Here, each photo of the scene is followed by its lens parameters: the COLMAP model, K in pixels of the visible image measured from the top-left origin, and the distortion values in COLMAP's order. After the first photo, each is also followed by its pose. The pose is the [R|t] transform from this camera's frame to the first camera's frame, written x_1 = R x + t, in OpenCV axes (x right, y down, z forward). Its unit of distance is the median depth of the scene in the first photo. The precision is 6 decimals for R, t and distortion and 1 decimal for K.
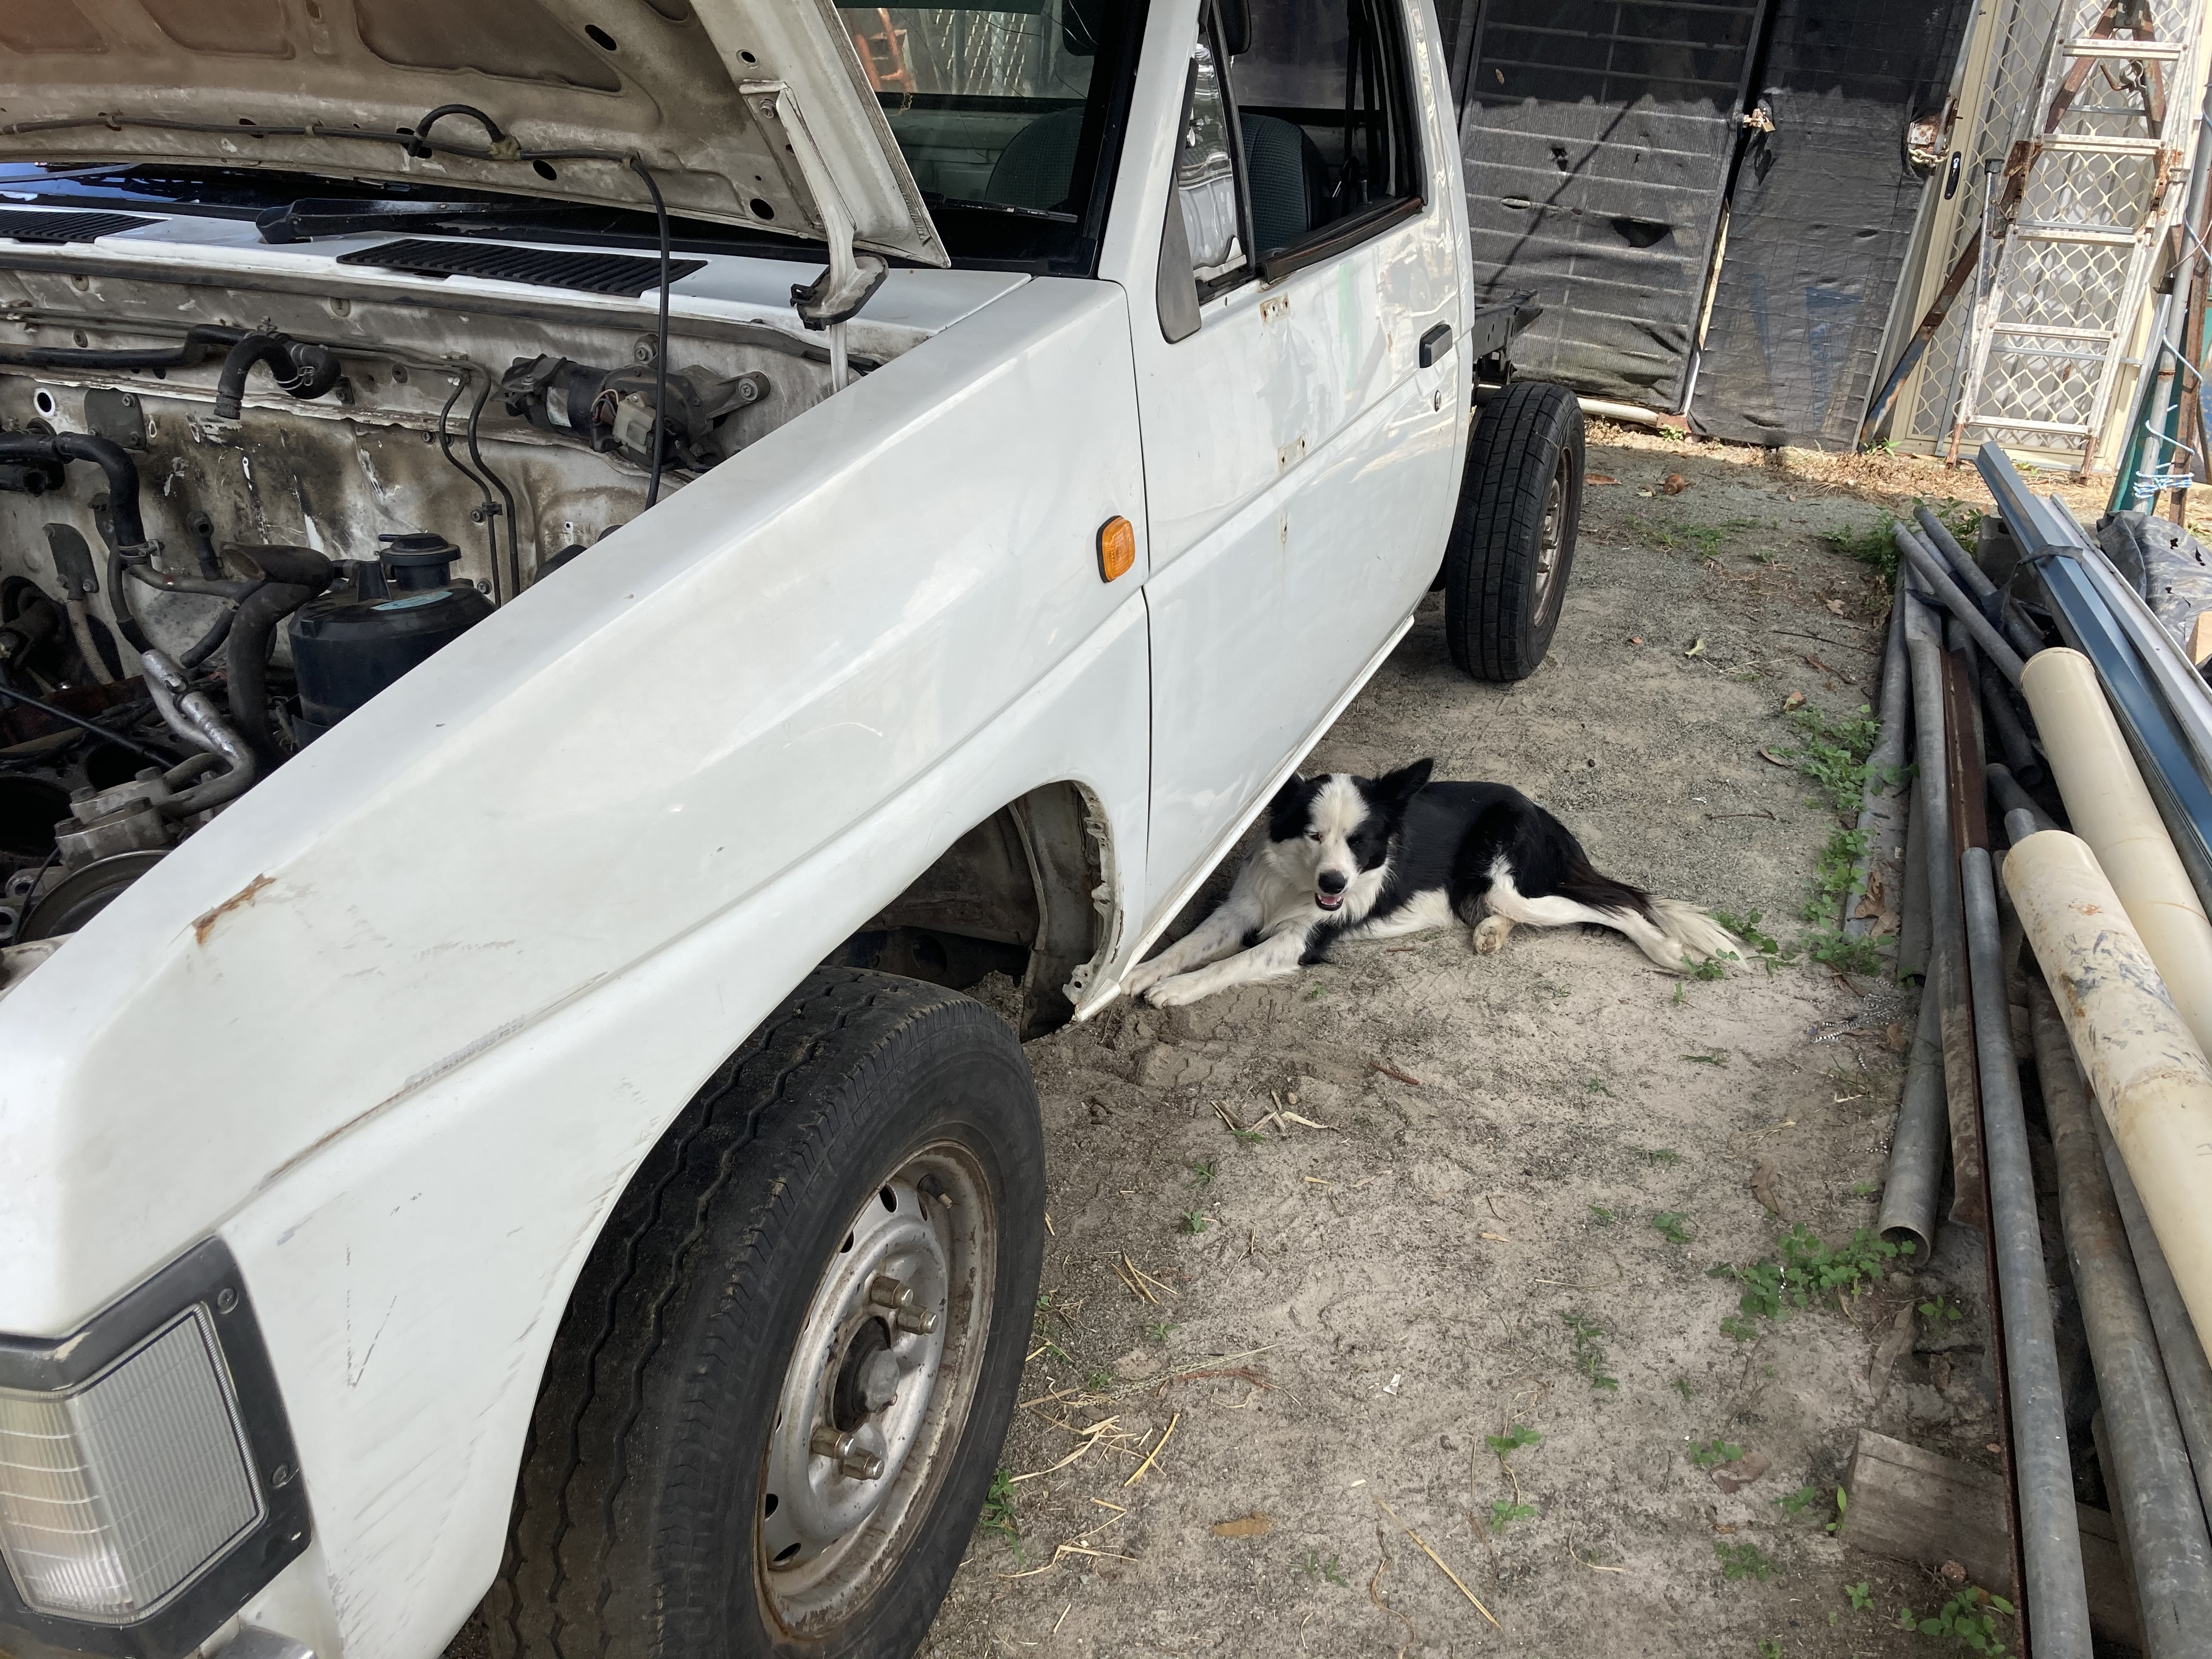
lens RADIAL K [[1785.0, 0, 1104.4], [0, 1785.0, 824.0], [0, 0, 1]] dist [0.016563, -0.005226]
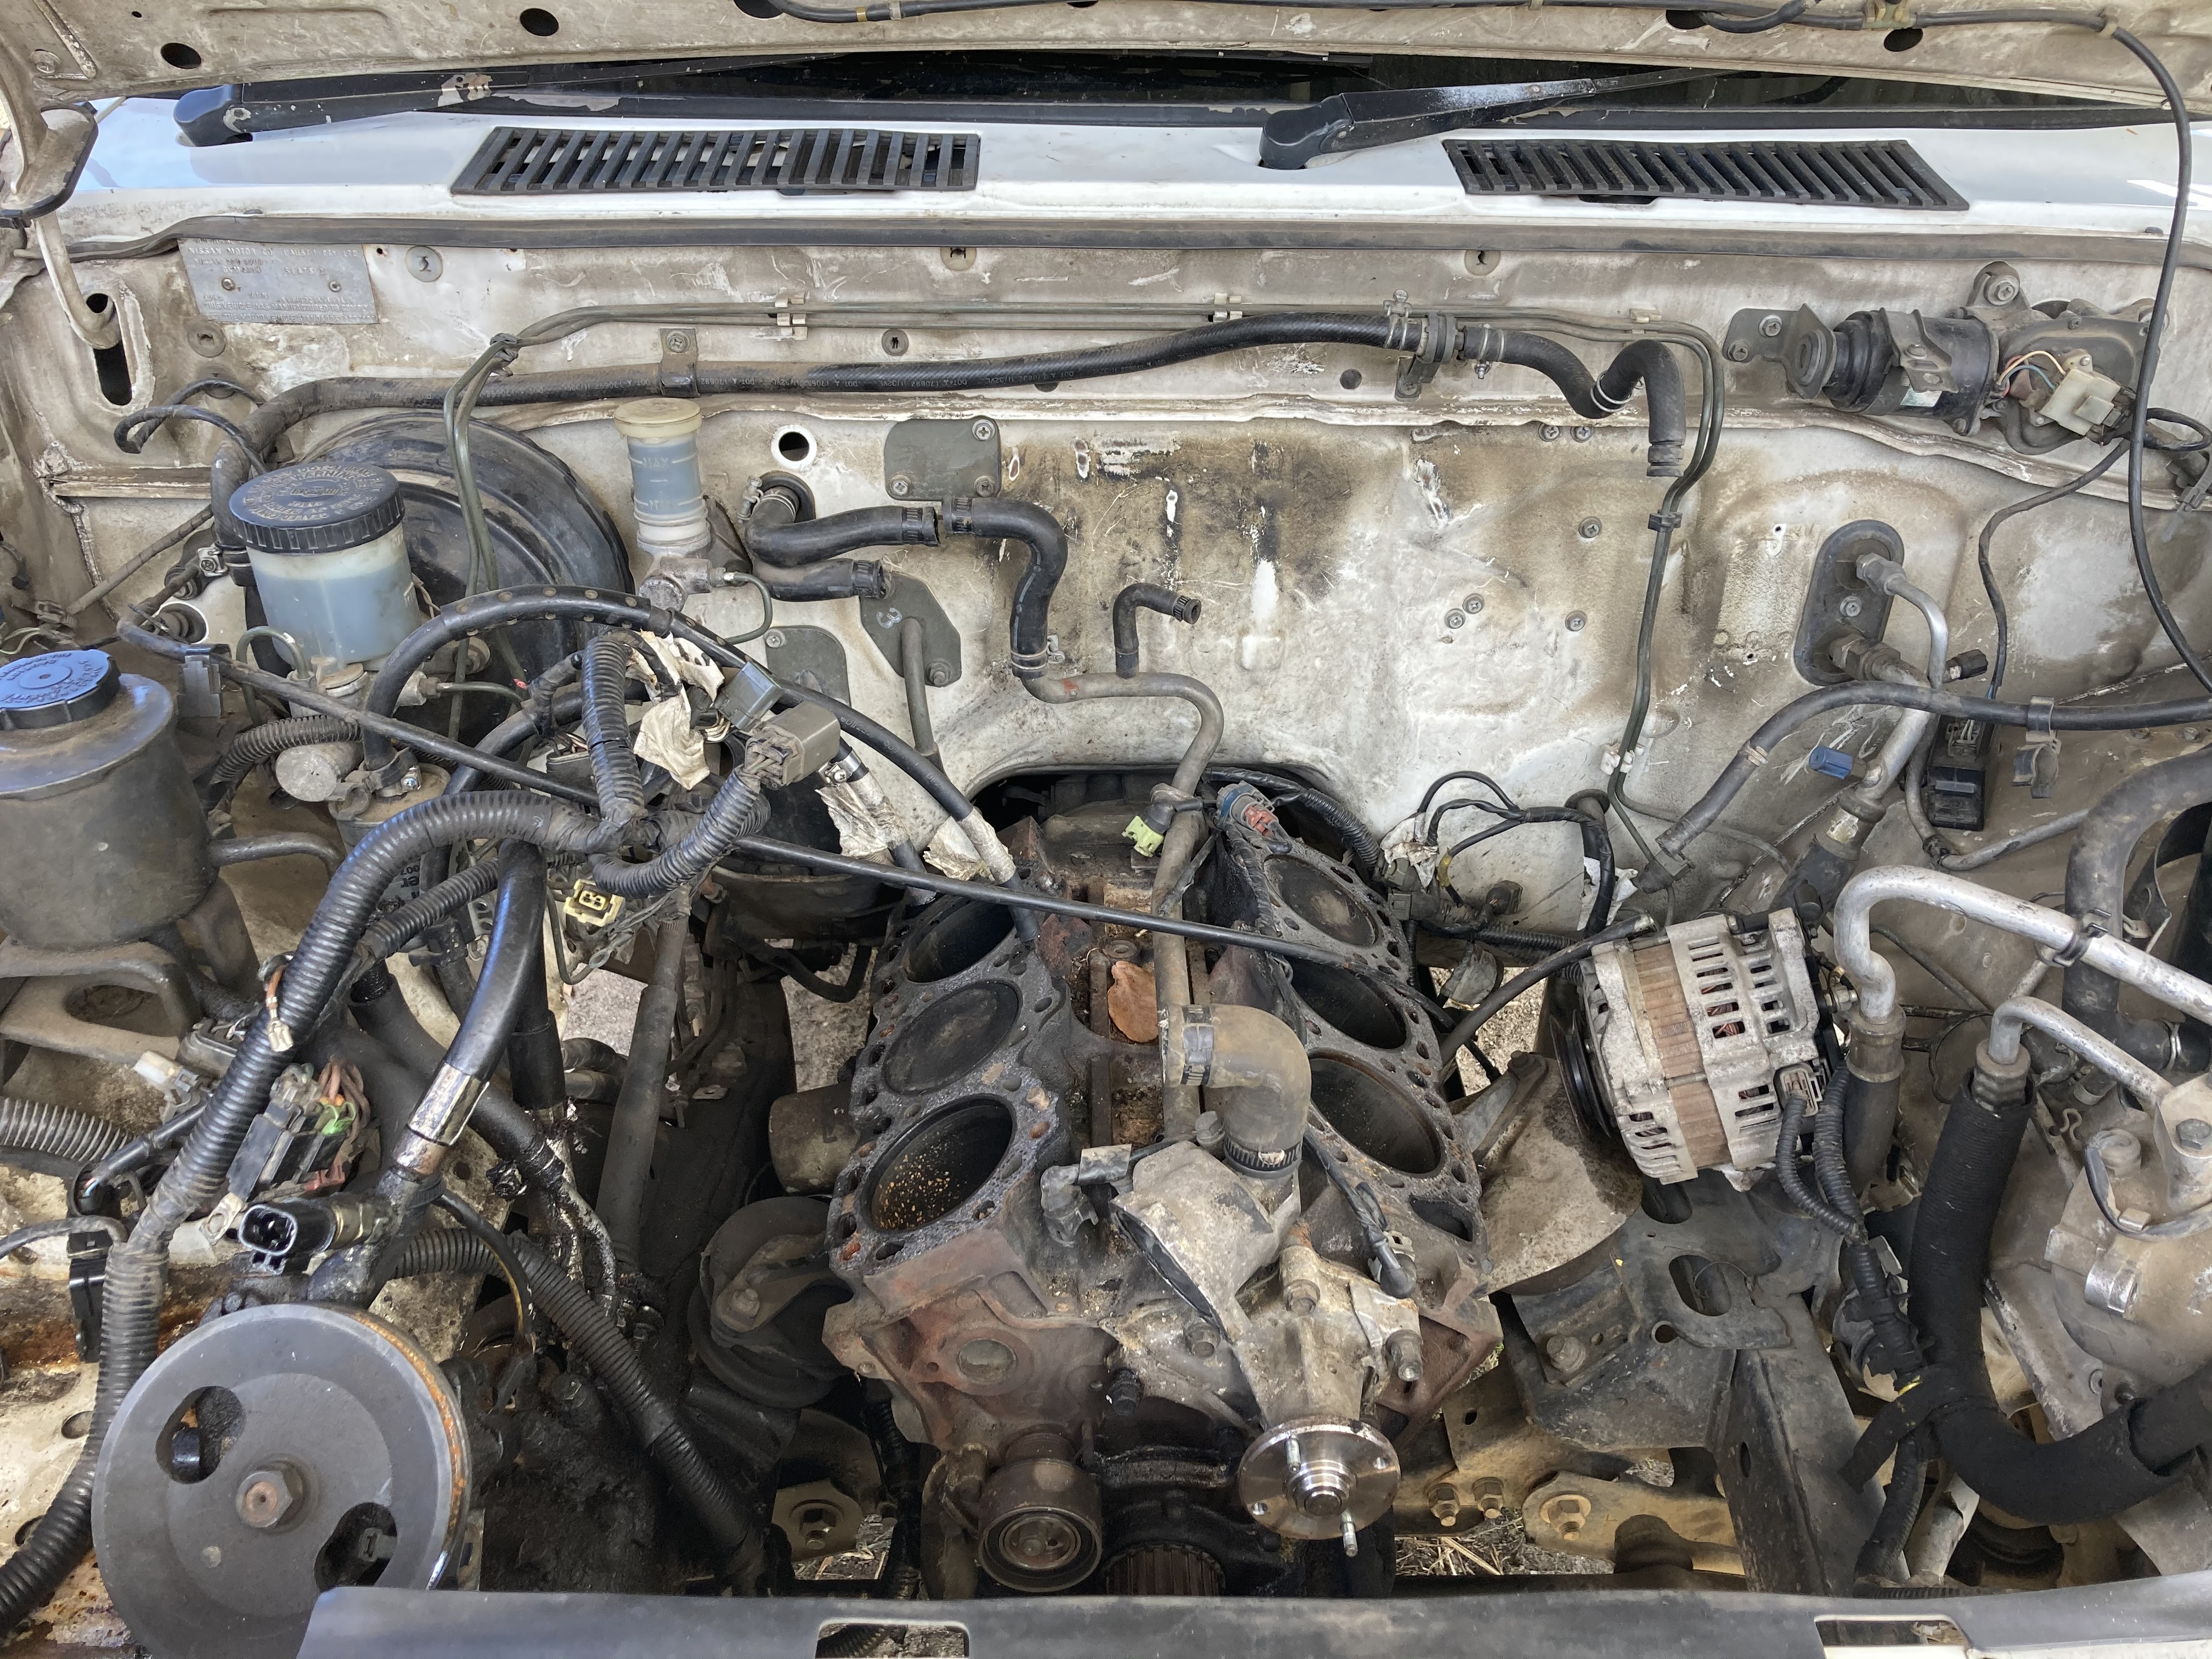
lens RADIAL K [[1785.0, 0, 1109.5], [0, 1785.0, 831.5], [0, 0, 1]] dist [0.016563, -0.005226]
pose [[0.910857, -0.222210, 0.347797, -0.798810], [0.165721, 0.968686, 0.184888, -0.217468], [-0.377990, -0.110769, 0.919159, 0.386940]]
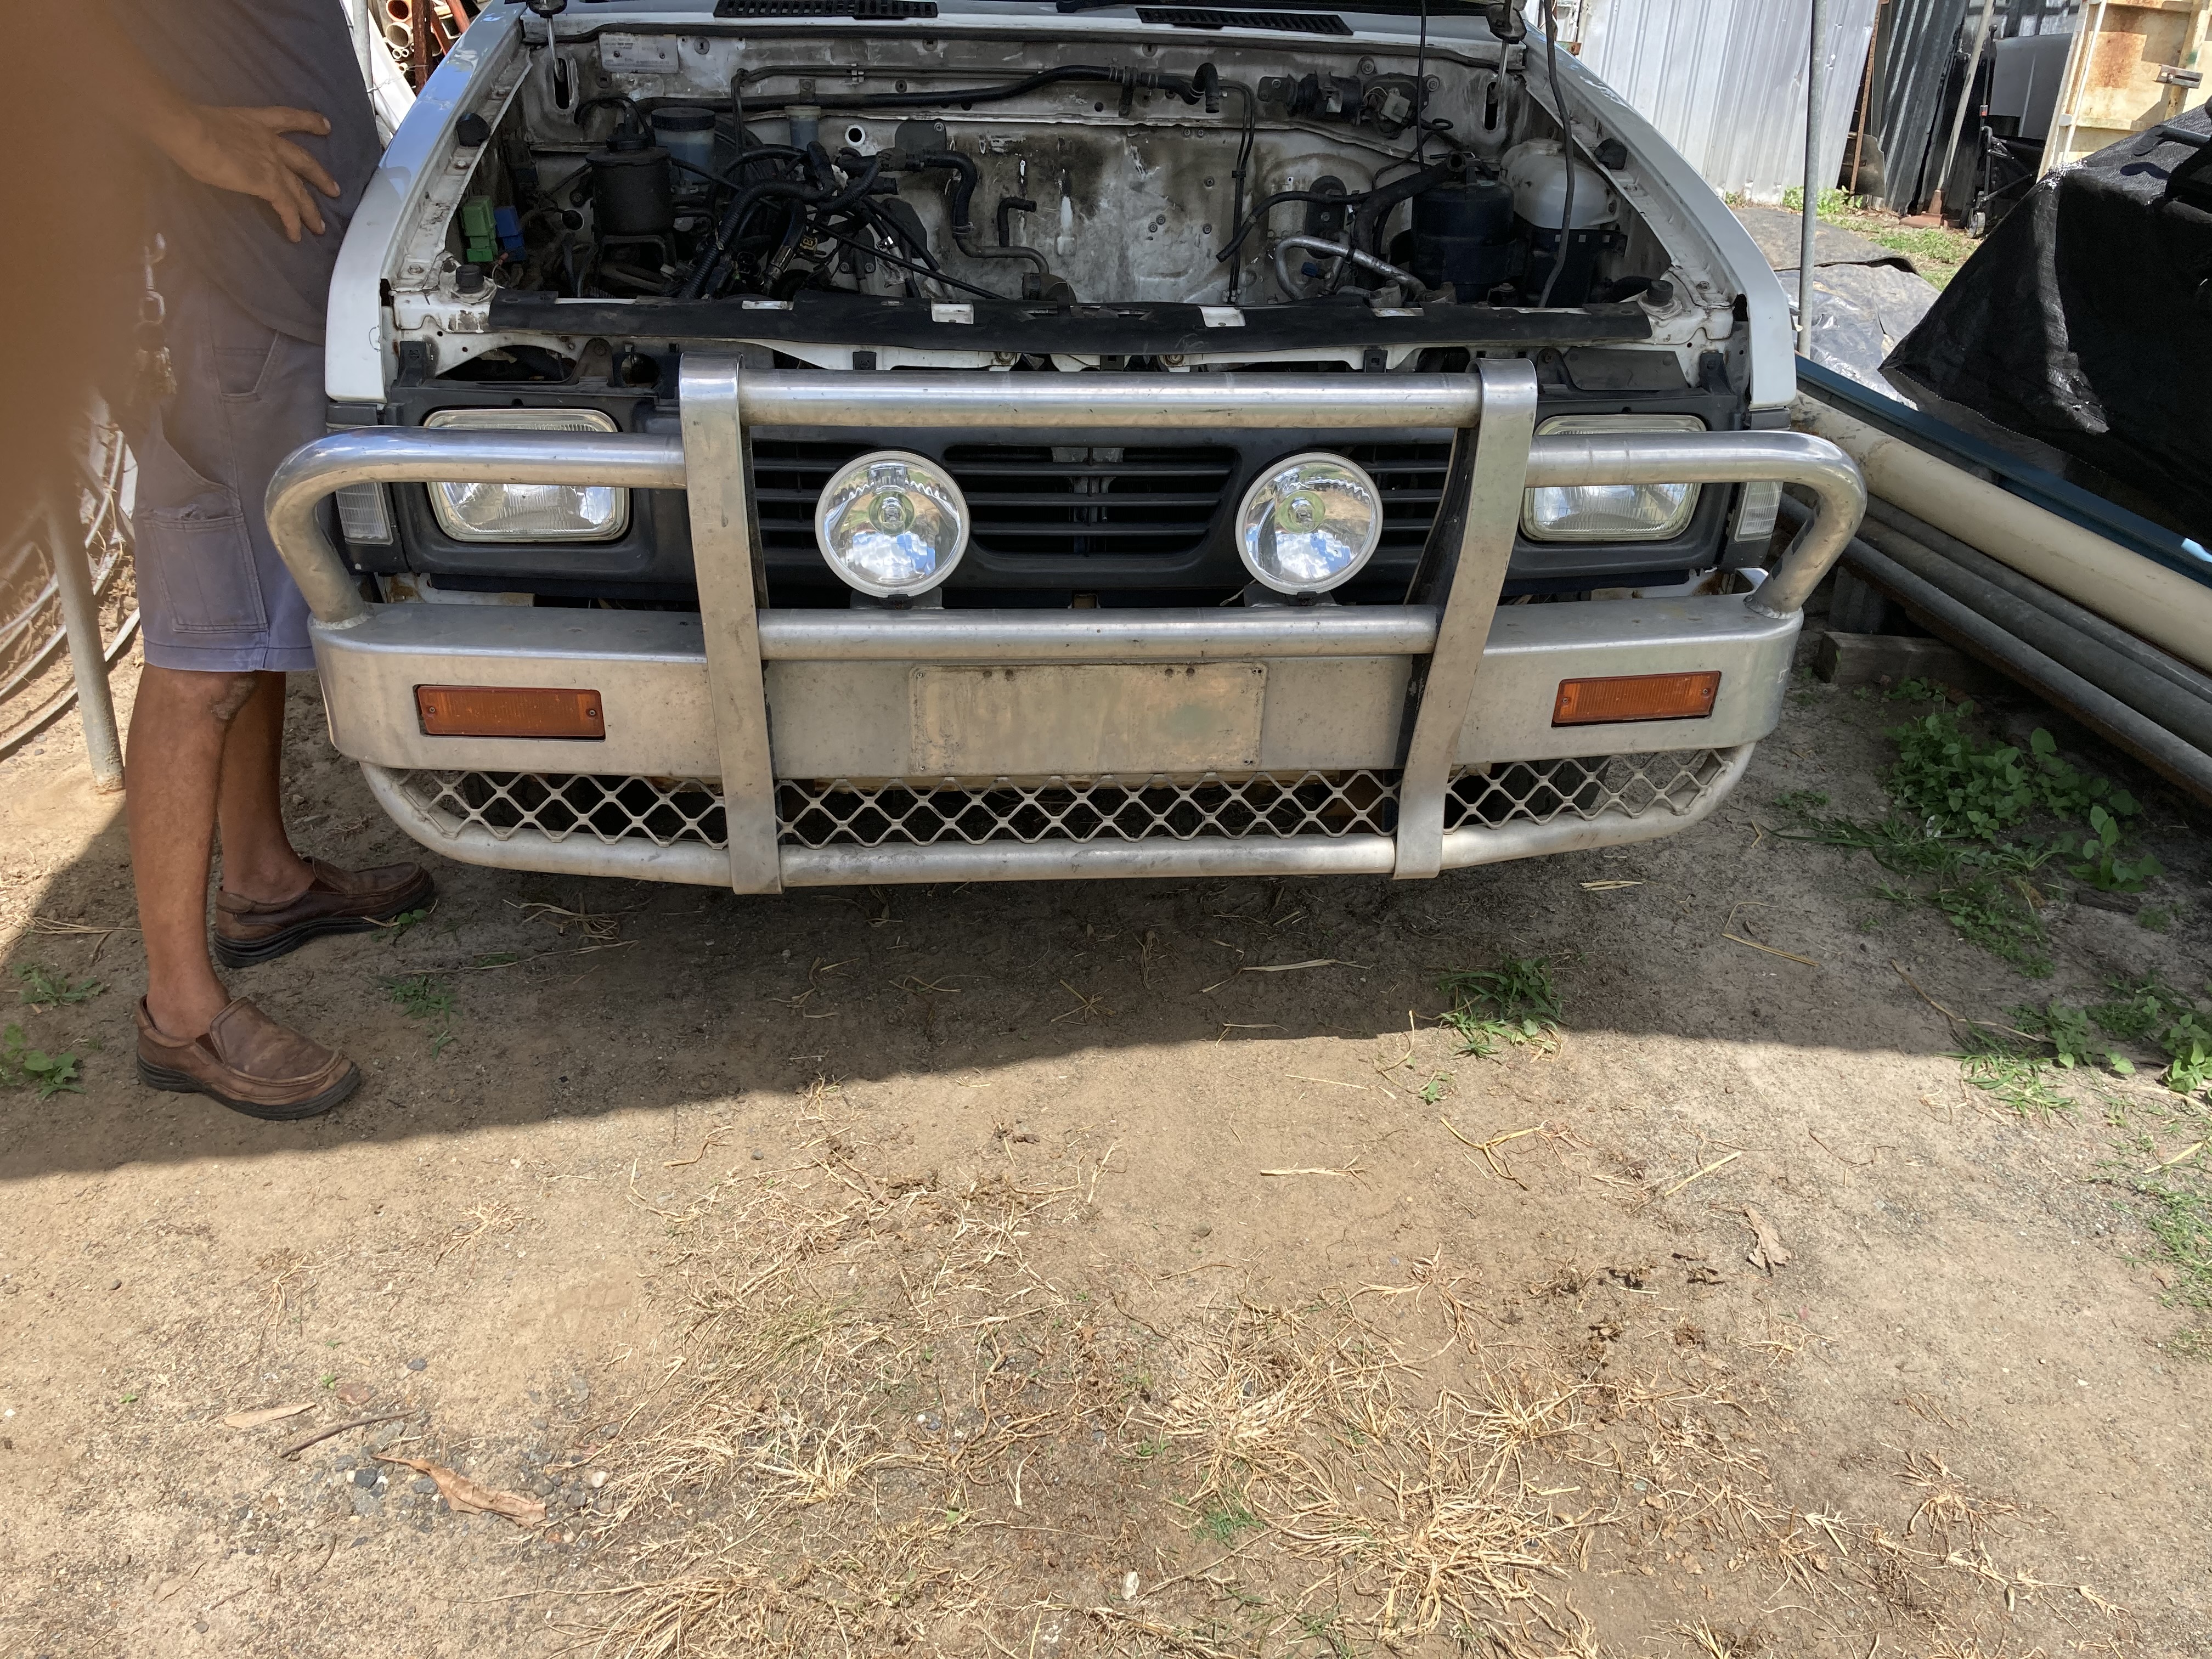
lens RADIAL K [[1785.0, 0, 1102.1], [0, 1785.0, 832.7], [0, 0, 1]] dist [0.016563, -0.005226]
pose [[0.885221, -0.215739, 0.412118, -1.223889], [0.171074, 0.974847, 0.142856, 0.154995], [-0.432571, -0.055956, 0.899862, -0.456146]]
